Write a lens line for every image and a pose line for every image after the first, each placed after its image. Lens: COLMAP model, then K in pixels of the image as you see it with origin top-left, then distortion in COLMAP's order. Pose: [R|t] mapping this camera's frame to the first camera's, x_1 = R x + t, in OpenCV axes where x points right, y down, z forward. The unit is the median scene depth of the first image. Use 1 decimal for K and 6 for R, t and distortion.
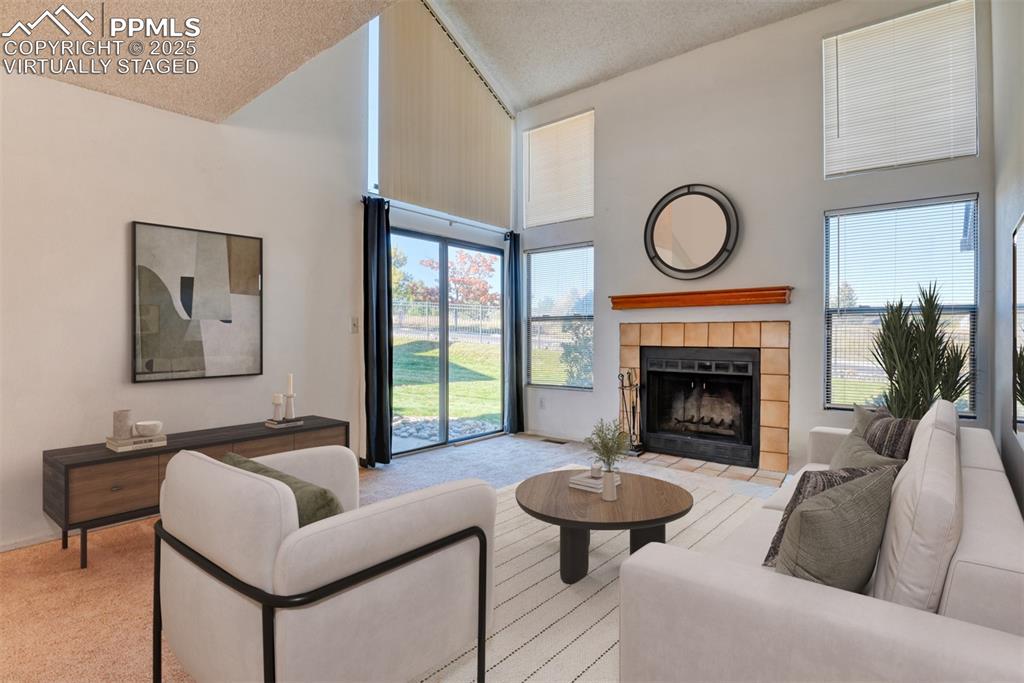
lens RADIAL K [[505.5, 0, 517.4], [0, 505.5, 339.6], [0, 0, 1]] dist [-0.025573, -0.002364]
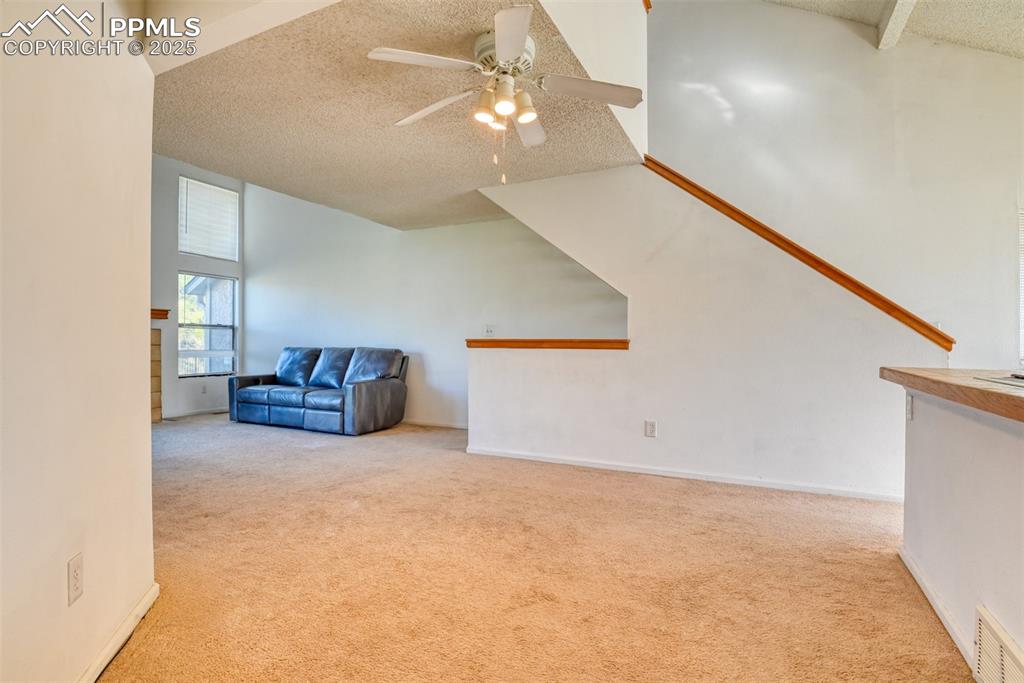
lens RADIAL K [[505.4, 0, 520.7], [0, 505.4, 344.1], [0, 0, 1]] dist [-0.025556, -0.002342]
pose [[-0.240901, -0.001746, 0.970548, -1.273583], [-0.000659, 0.999998, 0.001636, 0.009196], [-0.970550, -0.000246, -0.240902, 0.191340]]
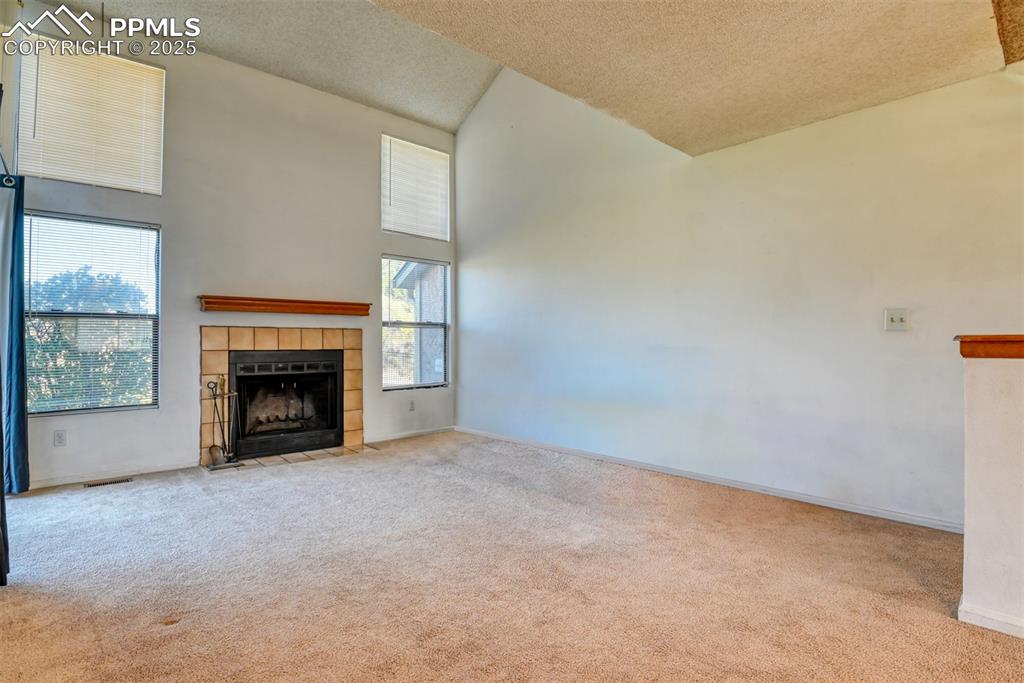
lens RADIAL K [[505.4, 0, 507.8], [0, 505.4, 334.5], [0, 0, 1]] dist [-0.025556, -0.002342]
pose [[0.156629, 0.014022, 0.987558, -0.658113], [0.009160, 0.999836, -0.015649, 0.002254], [-0.987615, 0.011497, 0.156475, 0.361993]]
